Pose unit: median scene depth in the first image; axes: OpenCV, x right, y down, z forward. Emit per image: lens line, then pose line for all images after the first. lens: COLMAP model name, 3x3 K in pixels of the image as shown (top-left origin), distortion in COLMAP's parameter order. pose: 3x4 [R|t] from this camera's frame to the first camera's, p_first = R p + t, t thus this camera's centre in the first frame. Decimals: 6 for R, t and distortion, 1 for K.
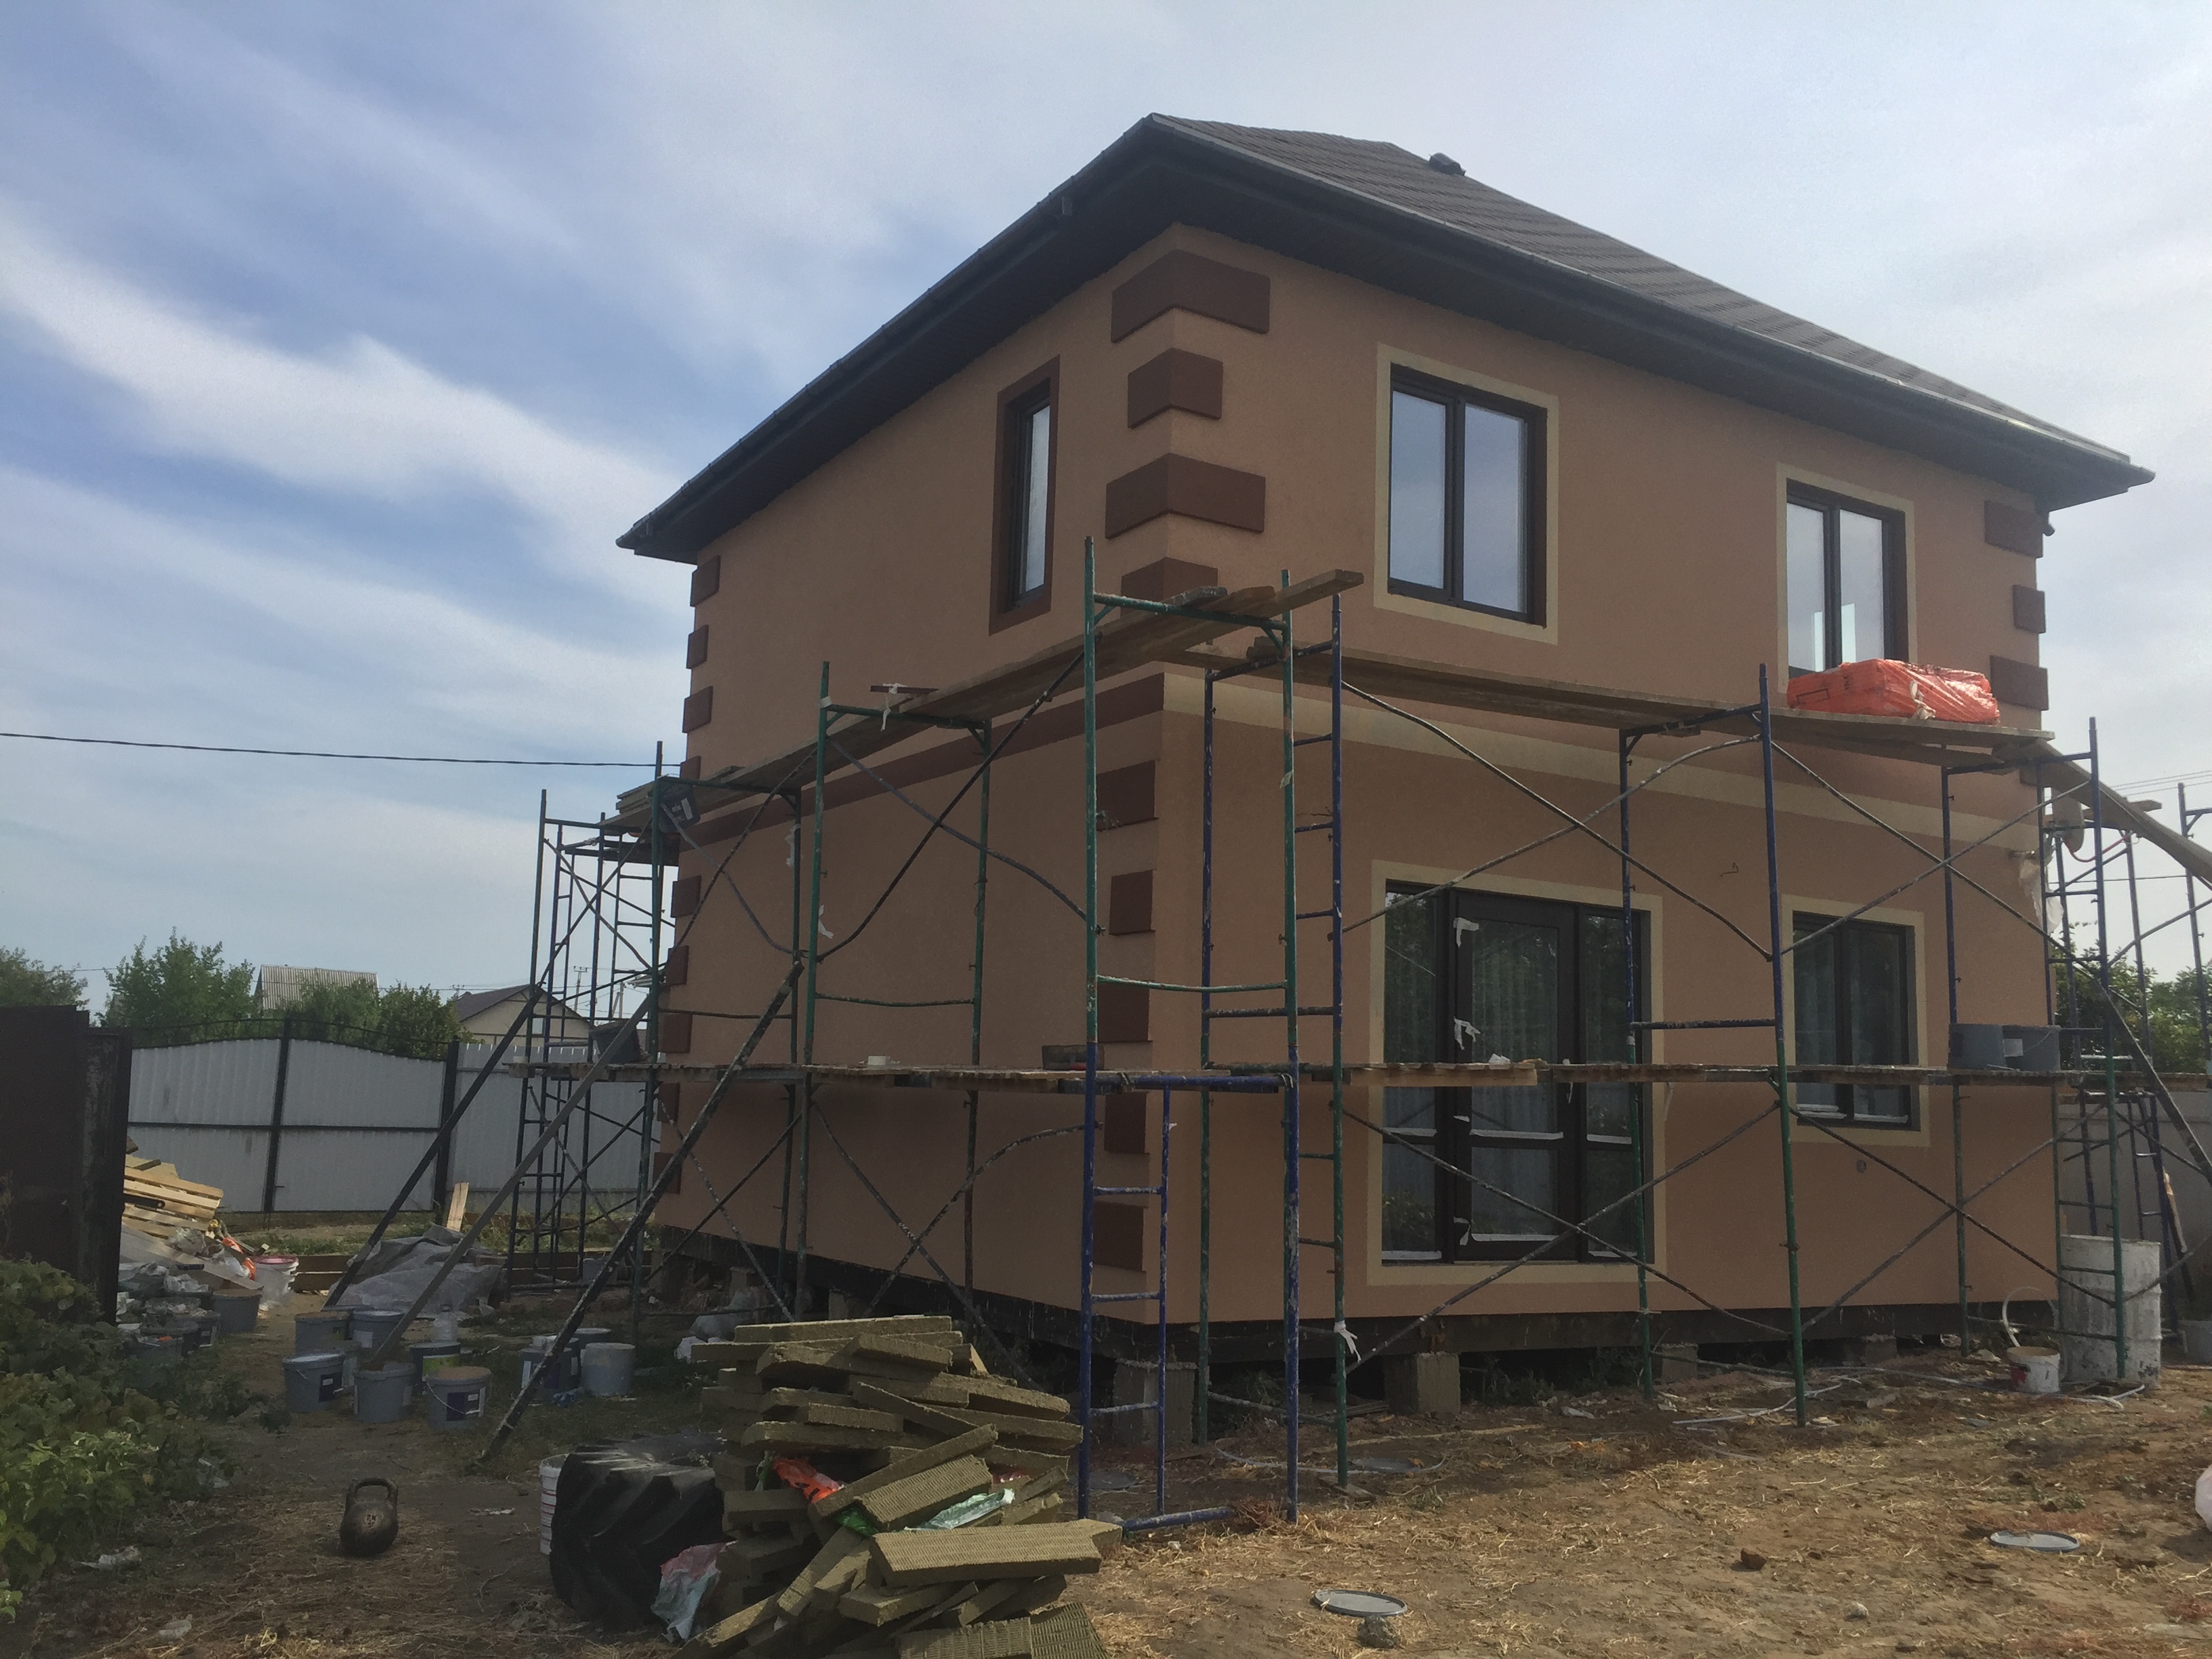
lens RADIAL K [[1892.0, 0, 1094.4], [0, 1892.0, 836.6], [0, 0, 1]] dist [0.035817, -0.016332]
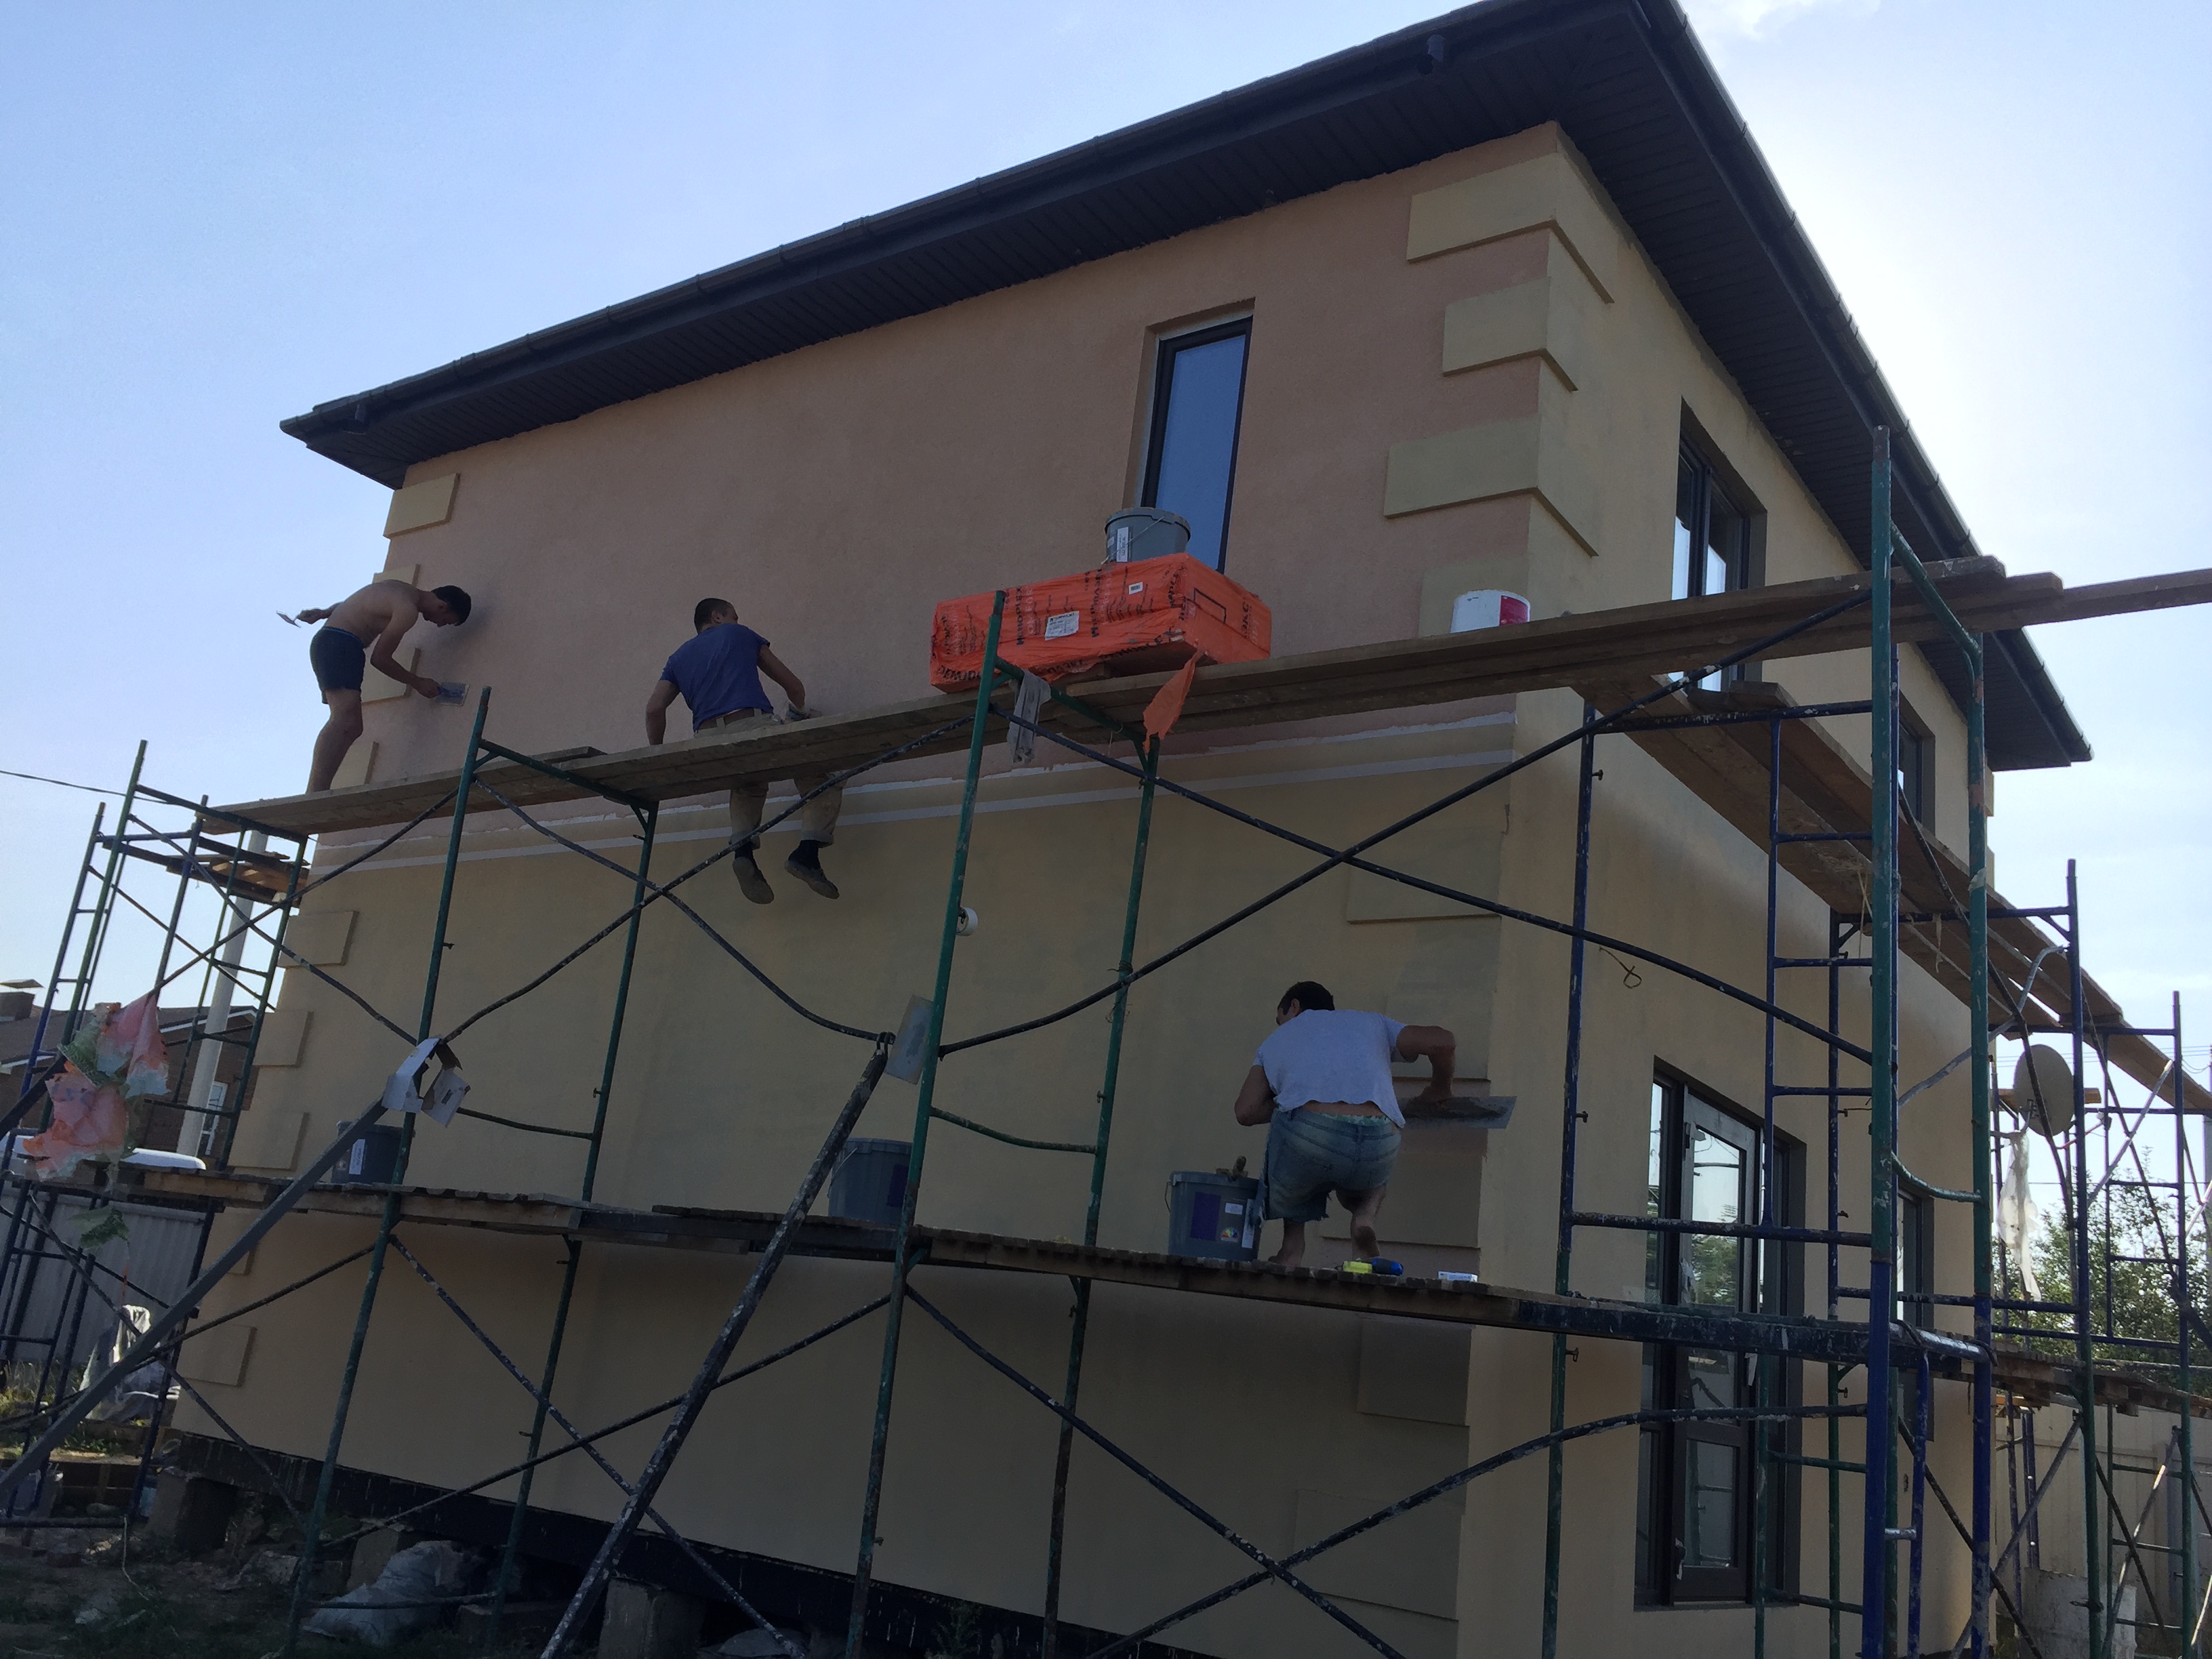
lens RADIAL K [[1867.6, 0, 1102.4], [0, 1867.6, 848.3], [0, 0, 1]] dist [0.050481, 0.002093]
pose [[0.916935, 0.182334, 0.354944, -0.293052], [-0.147941, 0.981444, -0.121989, 0.059569], [-0.370600, 0.059345, 0.926895, 0.371707]]
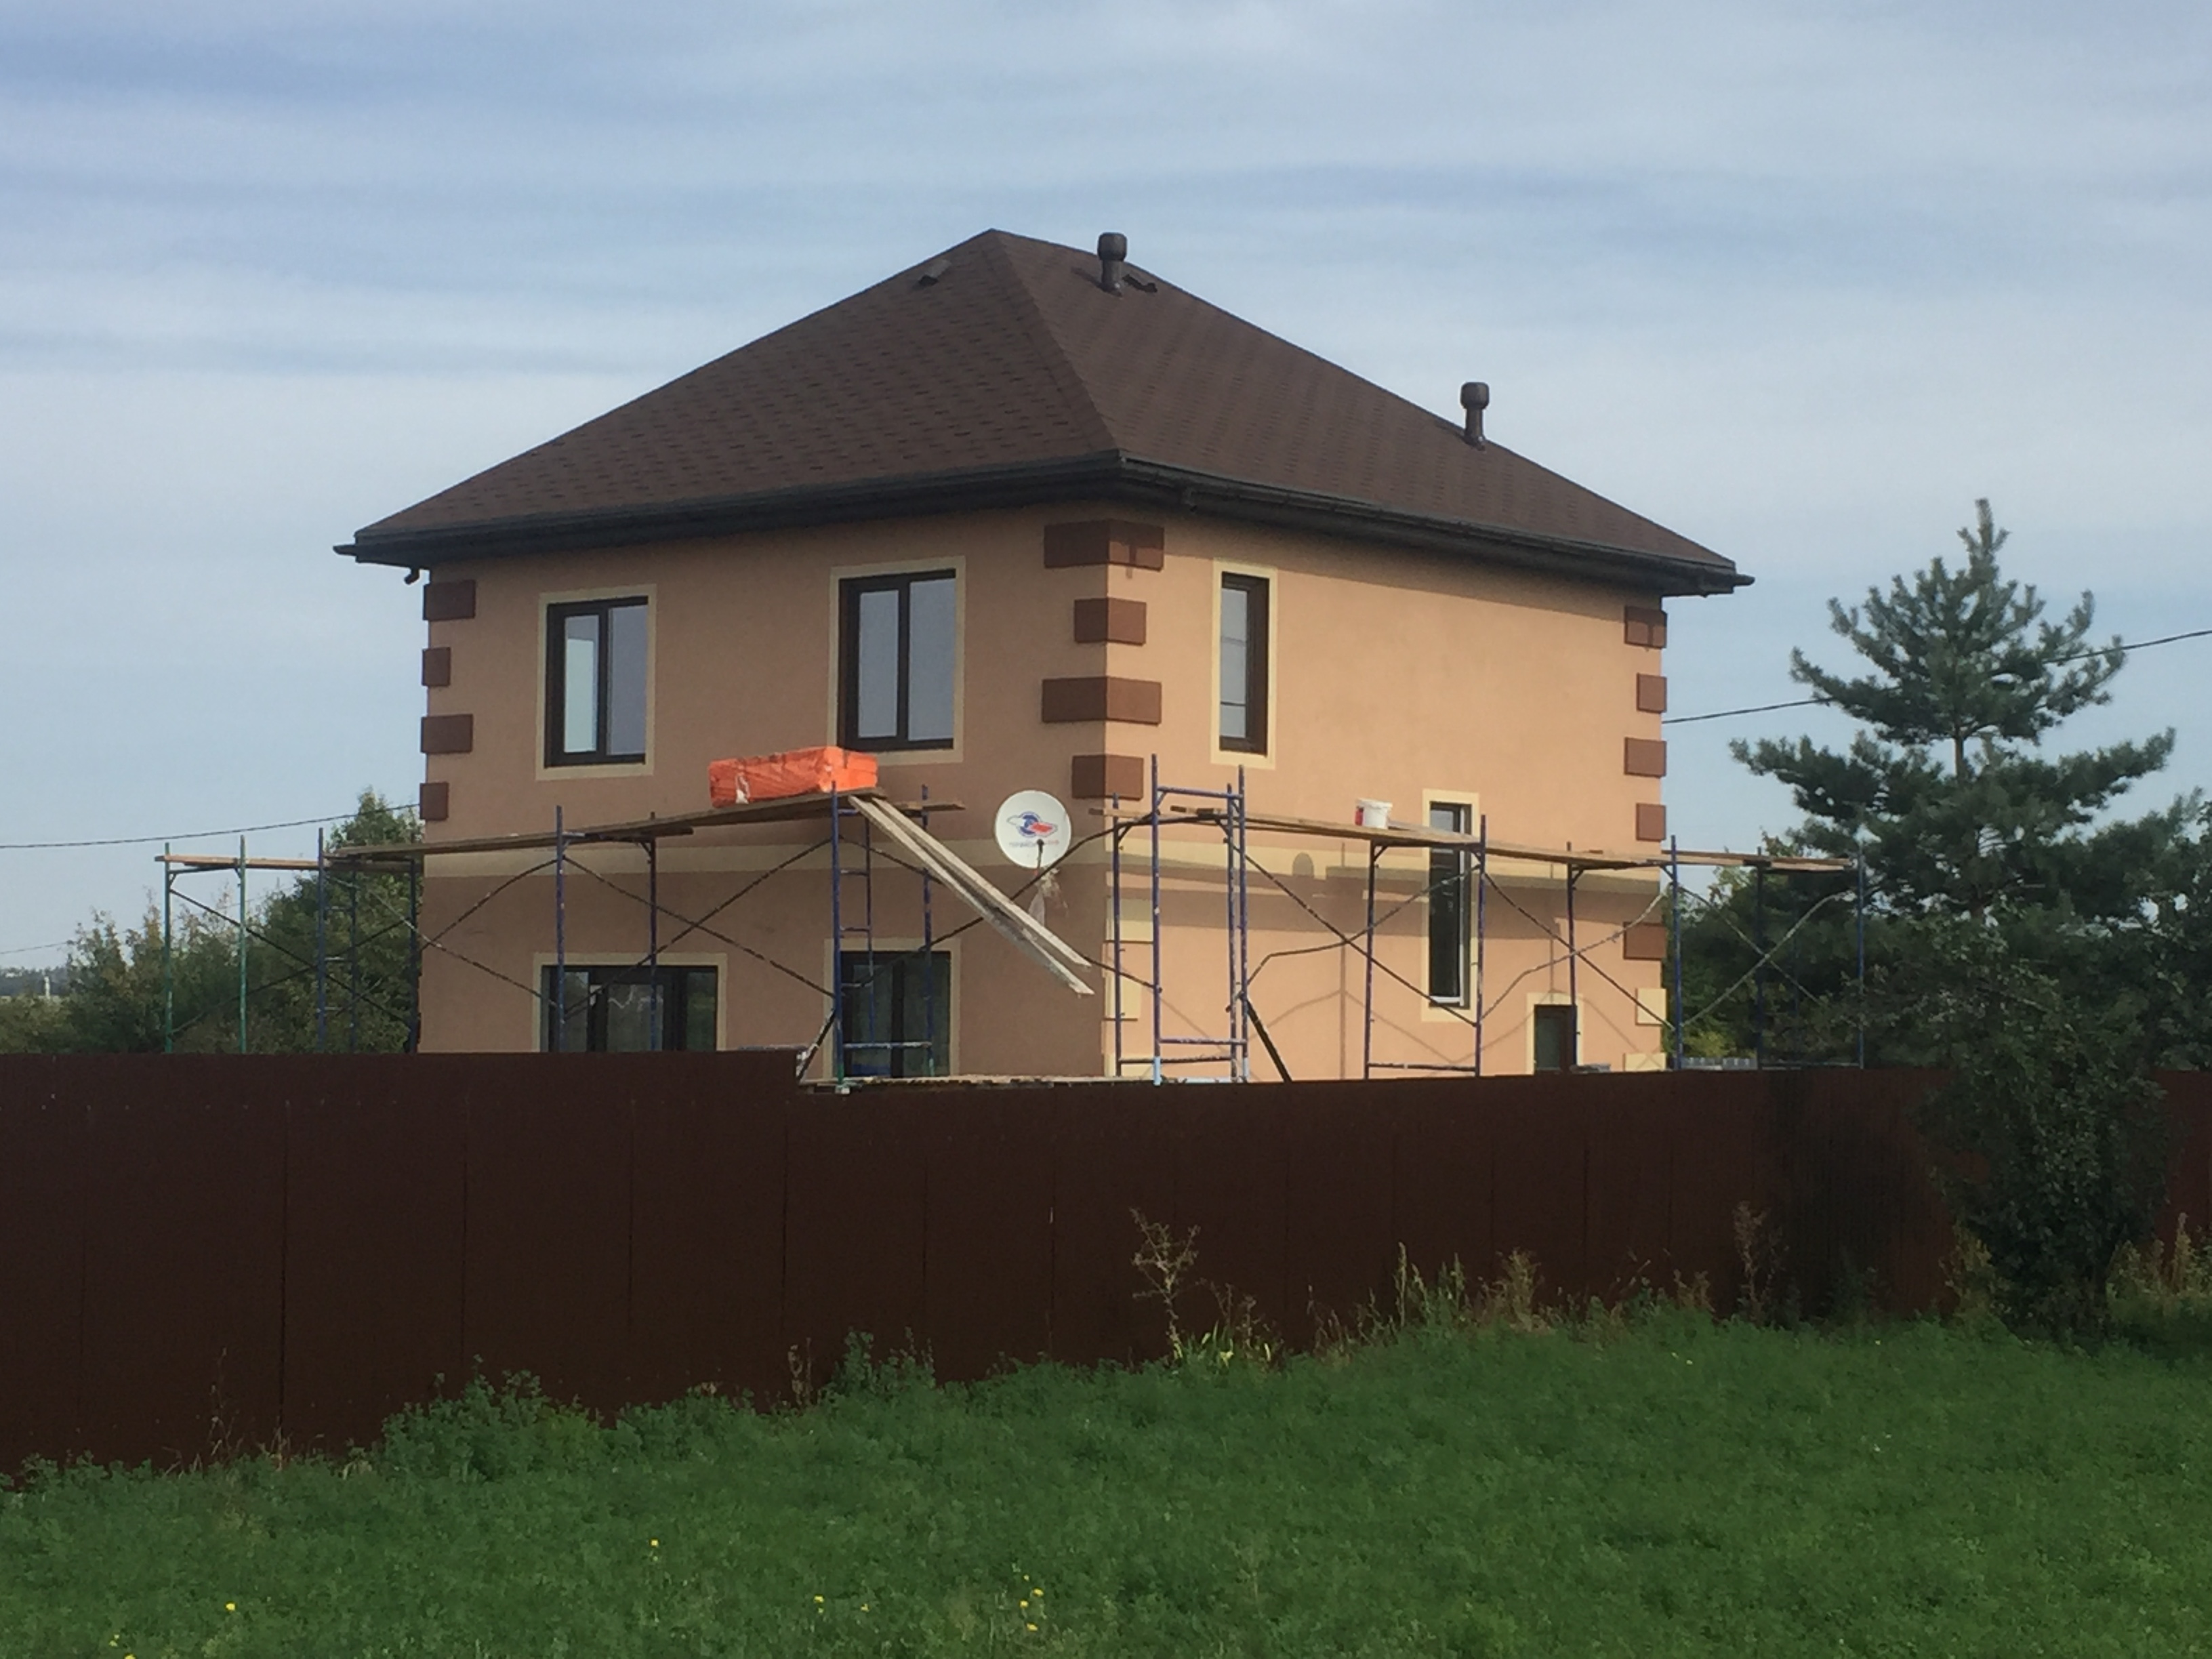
lens RADIAL K [[3612.4, 0, 1106.0], [0, 3612.4, 829.5], [0, 0, 1]] dist [0.332362, 0.005483]
pose [[0.325447, -0.071273, -0.942870, 2.829124], [0.139241, 0.989897, -0.026767, 0.052446], [0.935252, -0.122575, 0.332083, 0.442184]]
